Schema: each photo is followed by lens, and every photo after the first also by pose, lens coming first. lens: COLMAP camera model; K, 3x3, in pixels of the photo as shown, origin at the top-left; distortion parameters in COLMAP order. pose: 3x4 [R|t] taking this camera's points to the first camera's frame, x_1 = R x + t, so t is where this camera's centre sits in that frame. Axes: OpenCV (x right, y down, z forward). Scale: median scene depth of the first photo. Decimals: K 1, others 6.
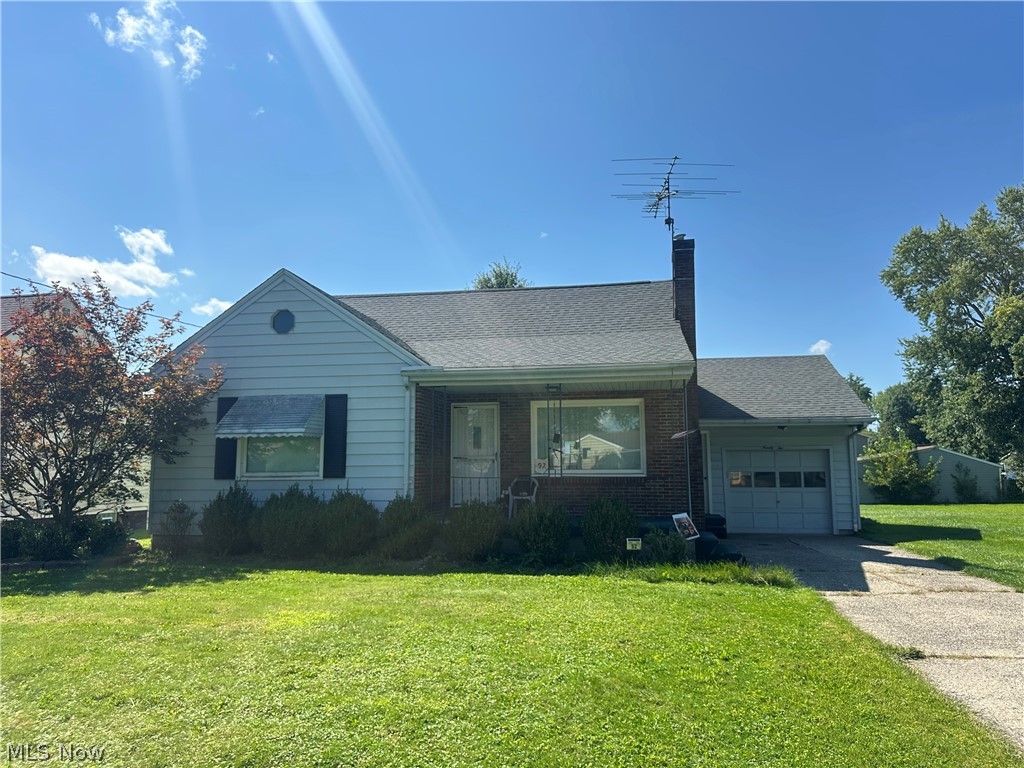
lens RADIAL K [[775.5, 0, 513.1], [0, 775.5, 355.1], [0, 0, 1]] dist [0.004356, 0.002116]
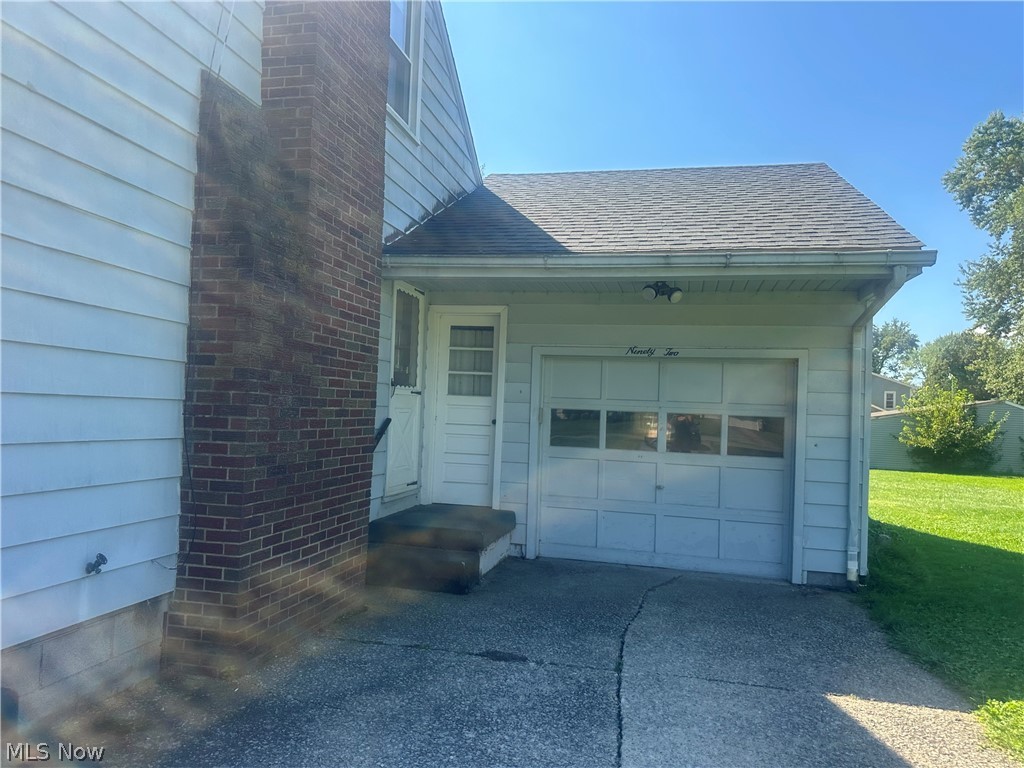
lens RADIAL K [[715.7, 0, 512.0], [0, 715.7, 384.0], [0, 0, 1]] dist [0.000372, -0.033862]
pose [[0.995891, 0.036965, -0.082674, 0.118863], [-0.028095, 0.993970, 0.105994, 0.040138], [0.086093, -0.103236, 0.990924, 0.257044]]
